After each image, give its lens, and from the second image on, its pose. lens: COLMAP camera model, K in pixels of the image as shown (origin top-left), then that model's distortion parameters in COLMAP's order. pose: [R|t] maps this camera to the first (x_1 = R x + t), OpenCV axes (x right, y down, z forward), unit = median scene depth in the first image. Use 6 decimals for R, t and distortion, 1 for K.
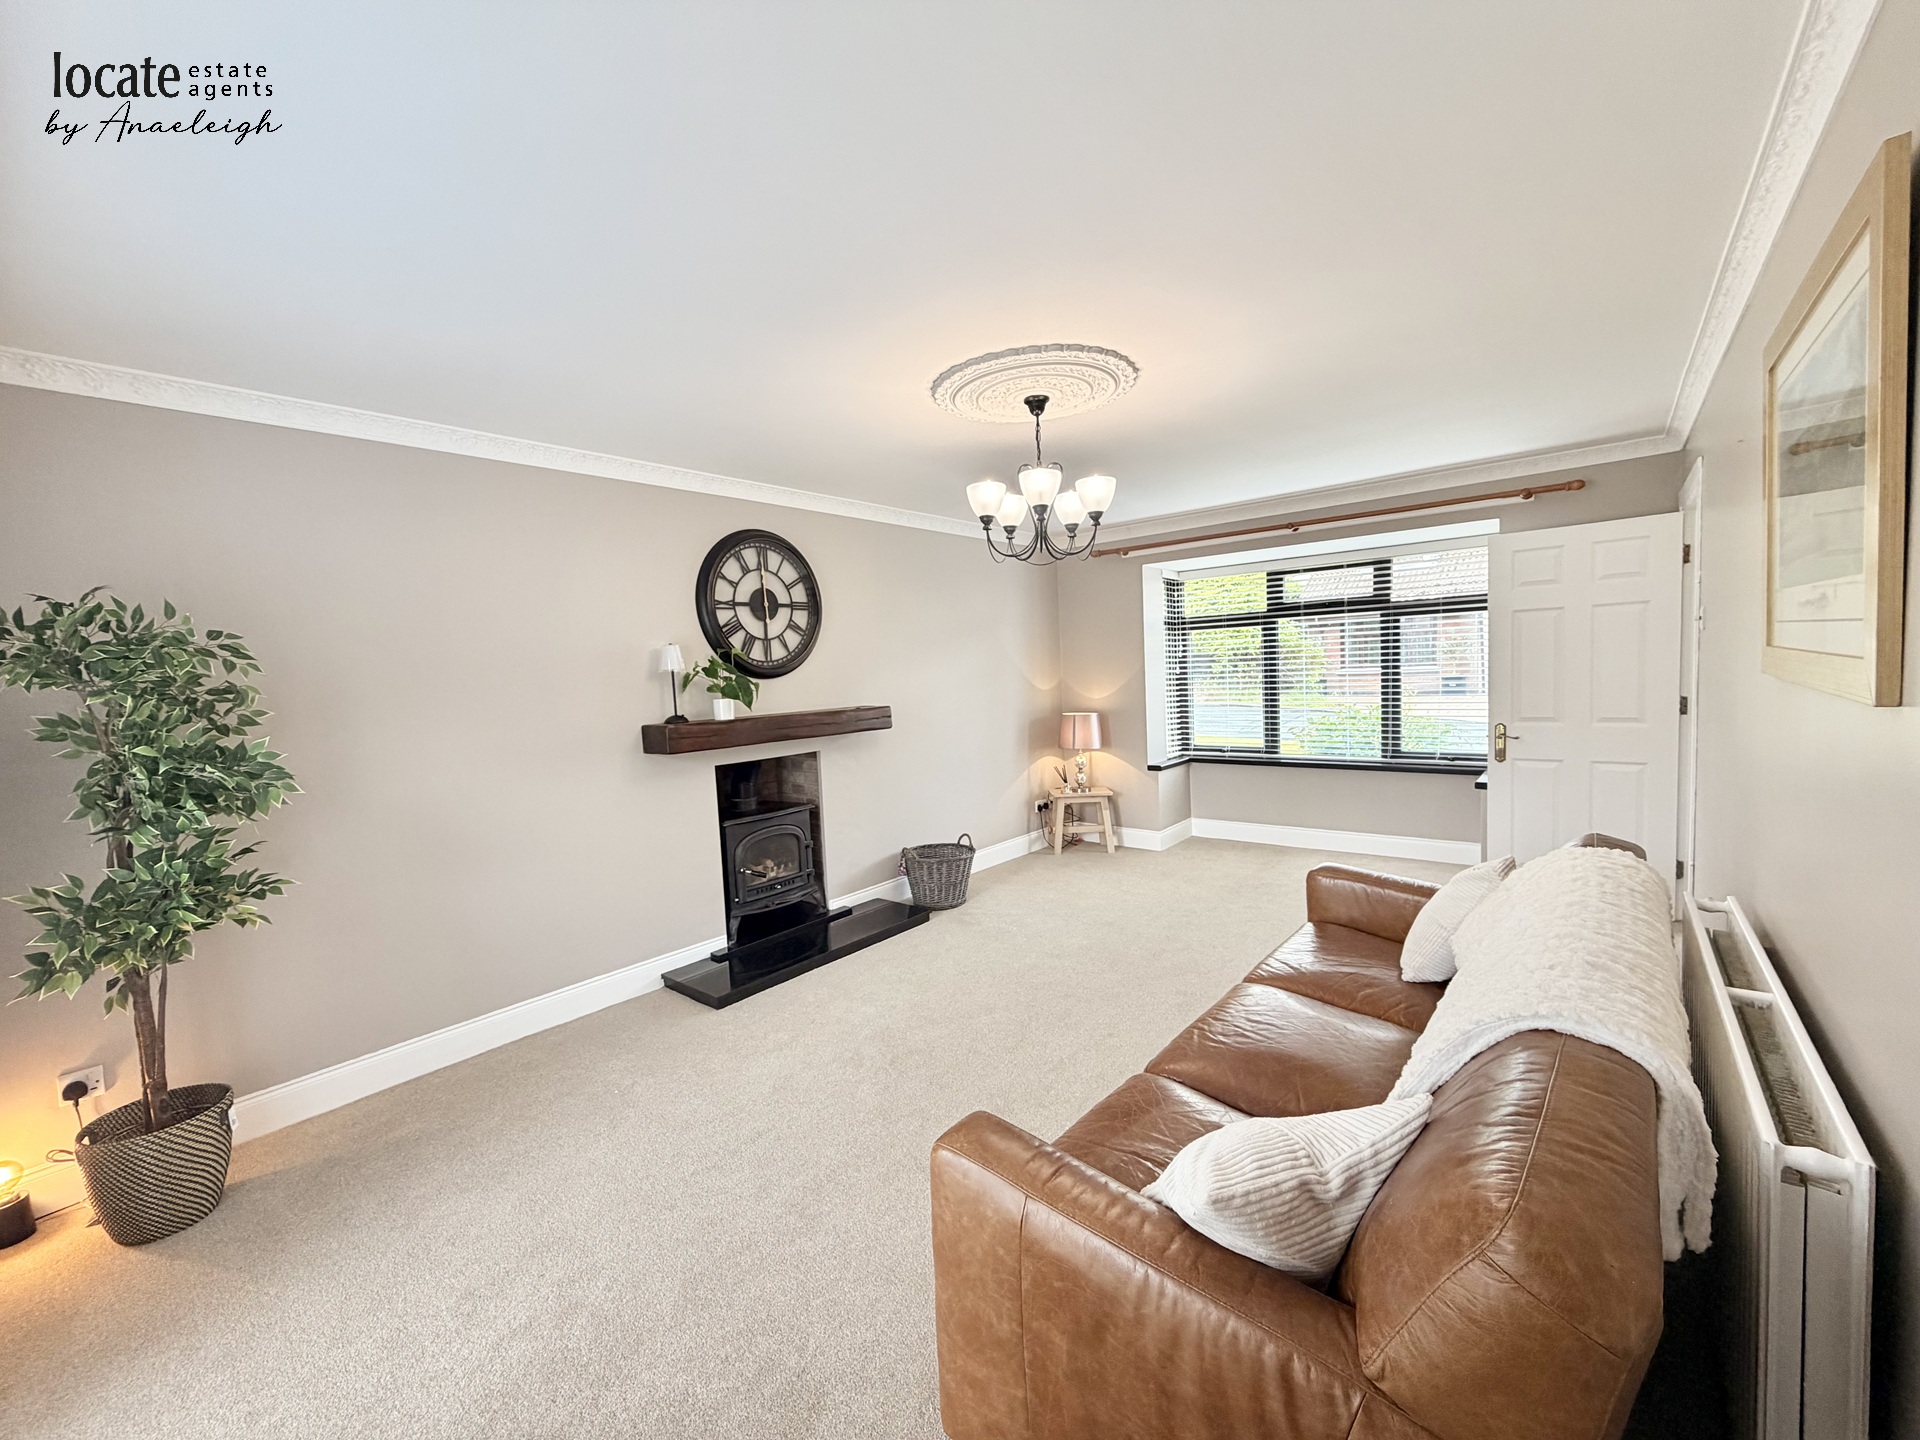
lens RADIAL K [[738.5, 0, 941.4], [0, 738.5, 721.2], [0, 0, 1]] dist [0.001782, -0.000013]
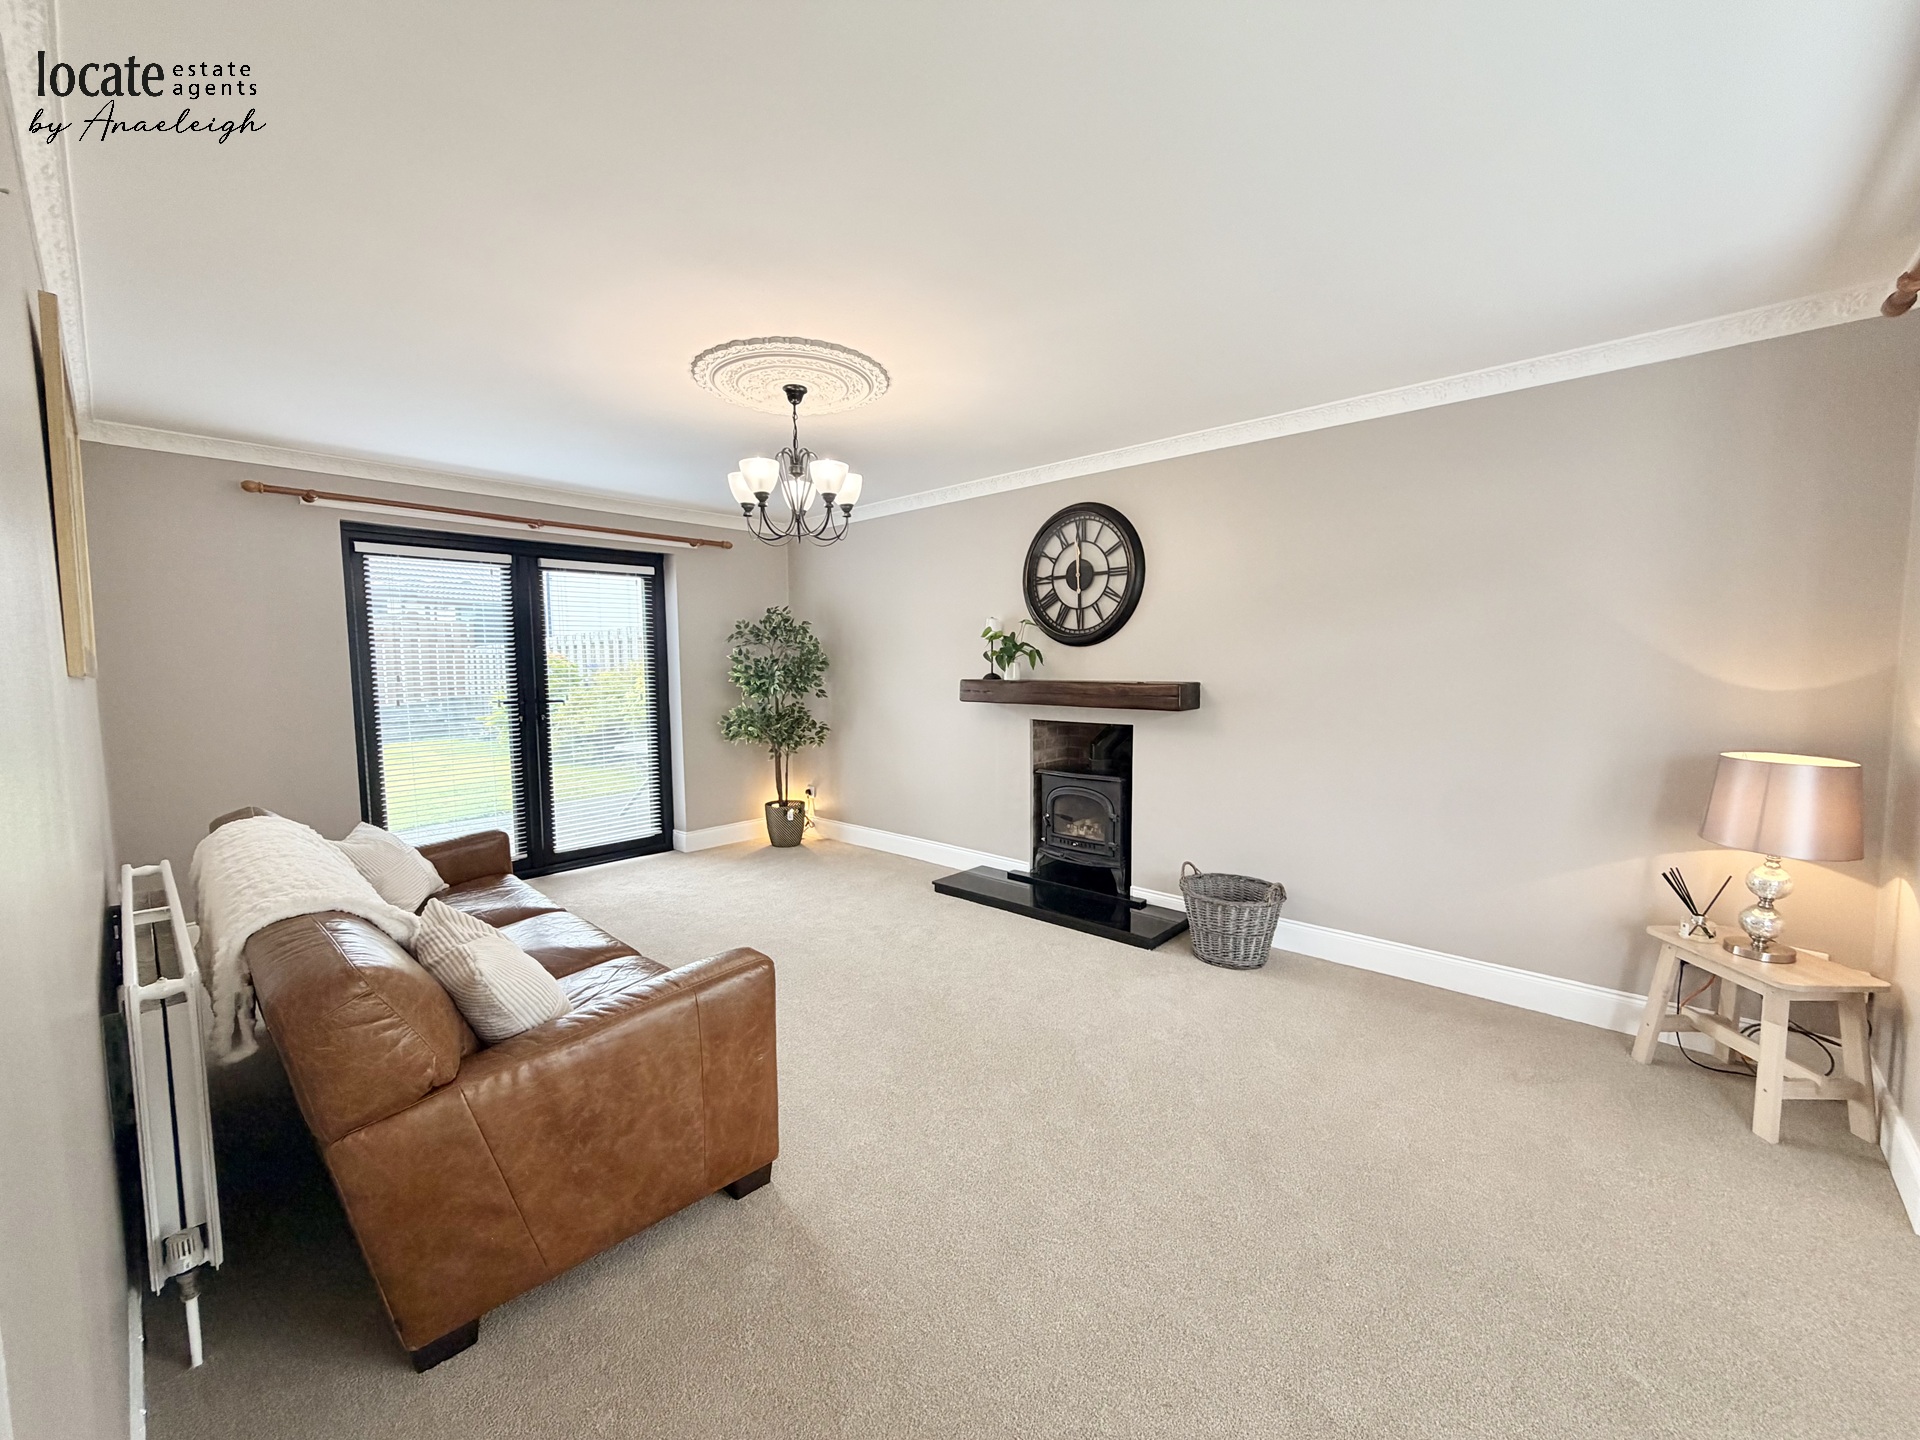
lens RADIAL K [[762.9, 0, 953.7], [0, 762.9, 724.1], [0, 0, 1]] dist [0.002780, 0.000189]
pose [[-0.012613, 0.123416, -0.992275, 0.857602], [-0.063891, 0.990227, 0.123973, -0.071278], [0.997877, 0.064961, -0.004604, 0.837222]]
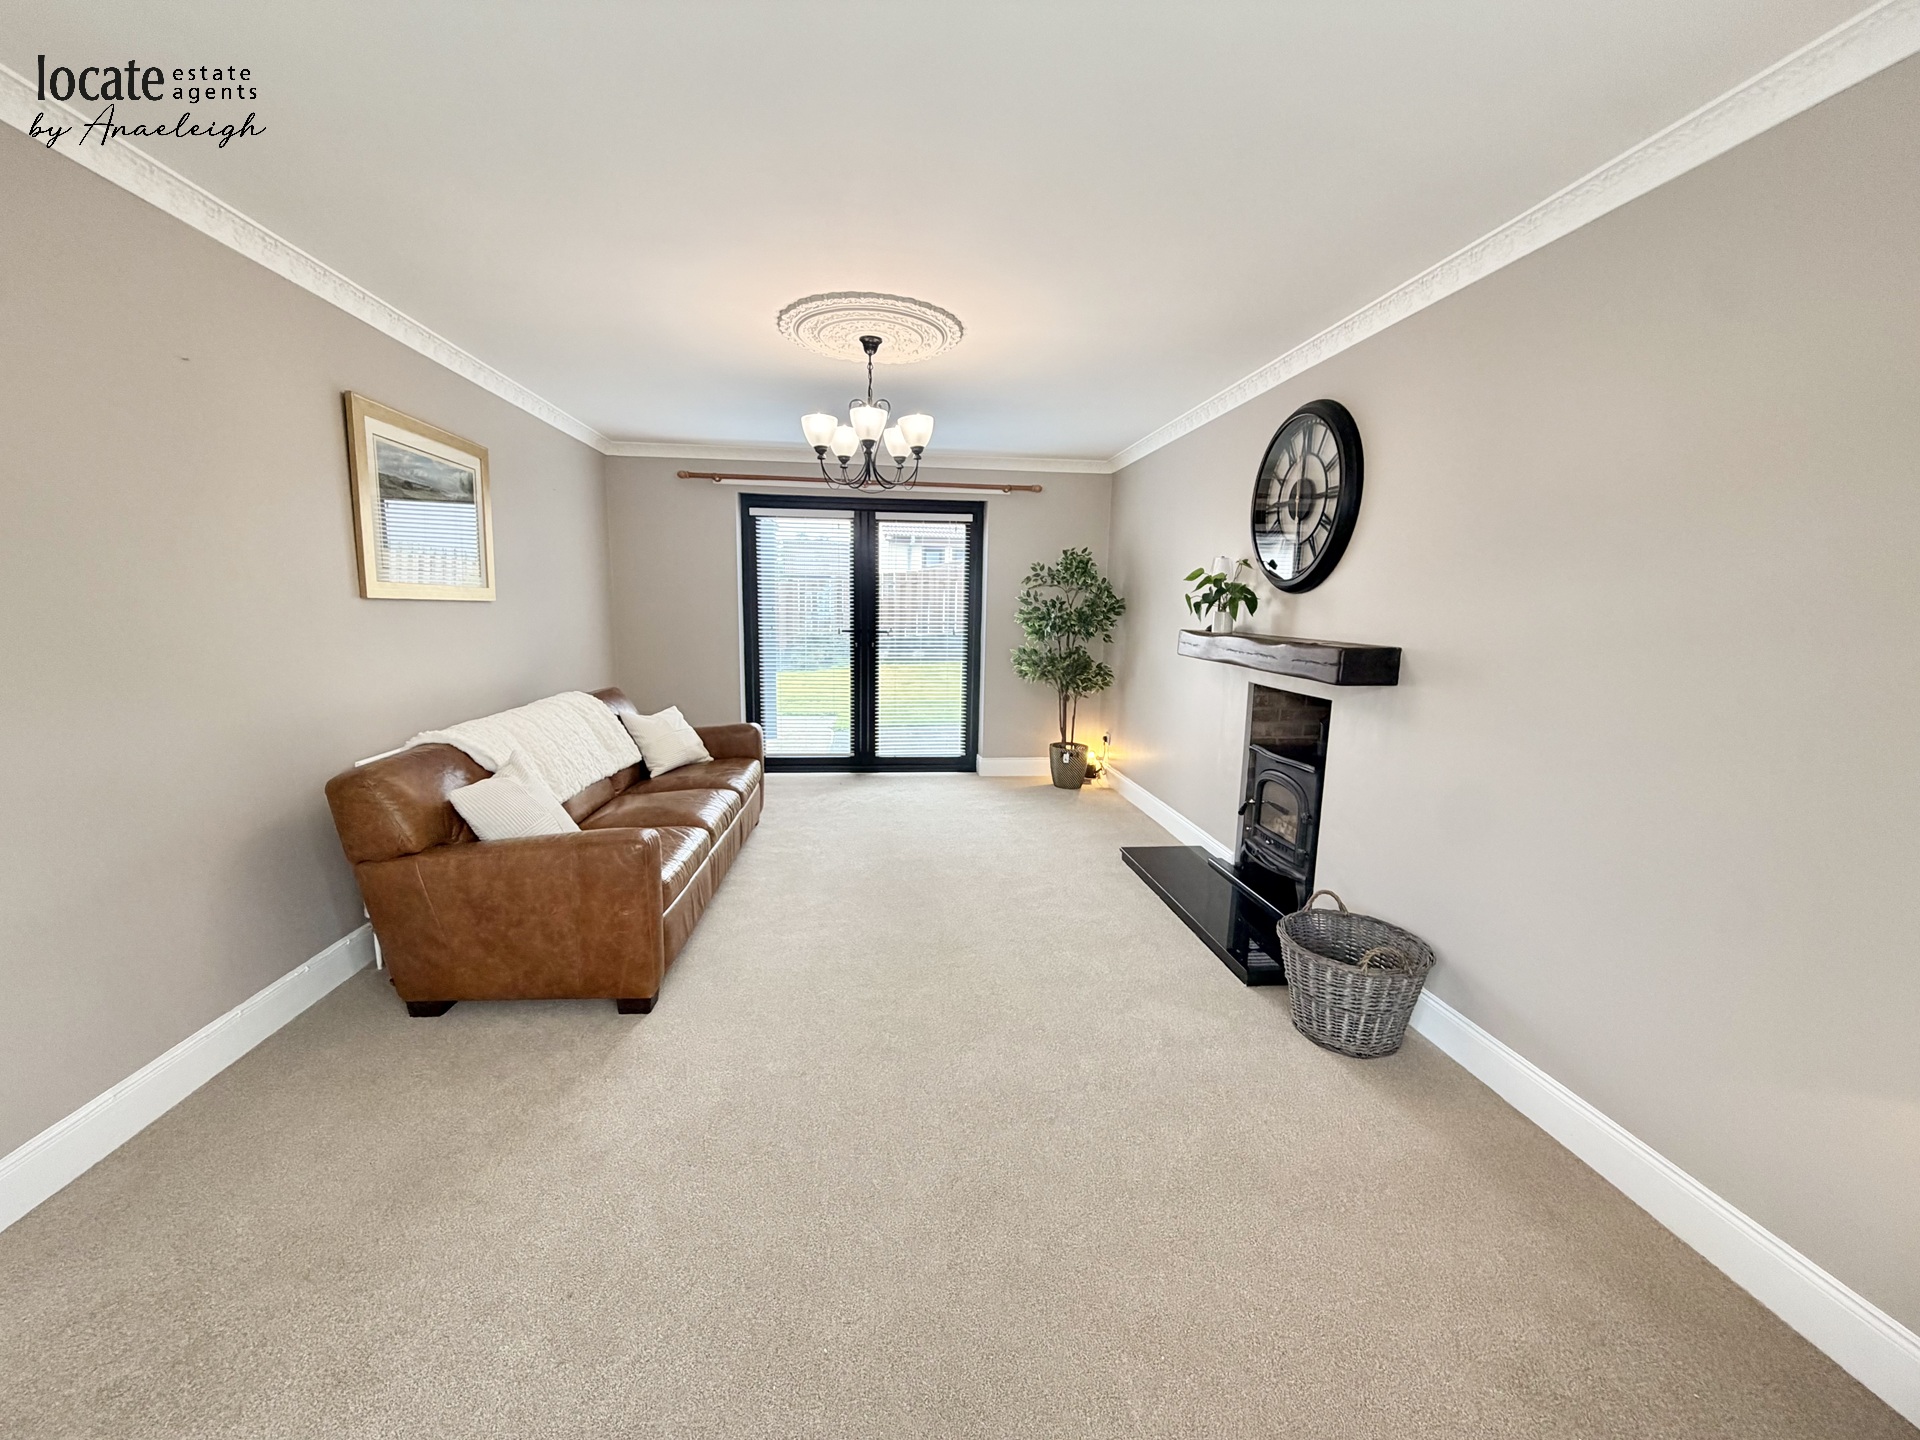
lens RADIAL K [[766.0, 0, 956.8], [0, 766.0, 723.2], [0, 0, 1]] dist [0.000820, 0.000120]
pose [[-0.668686, 0.144953, -0.729279, 0.650386], [-0.046229, 0.970811, 0.235349, -0.100396], [0.742107, 0.191088, -0.642466, 1.299435]]
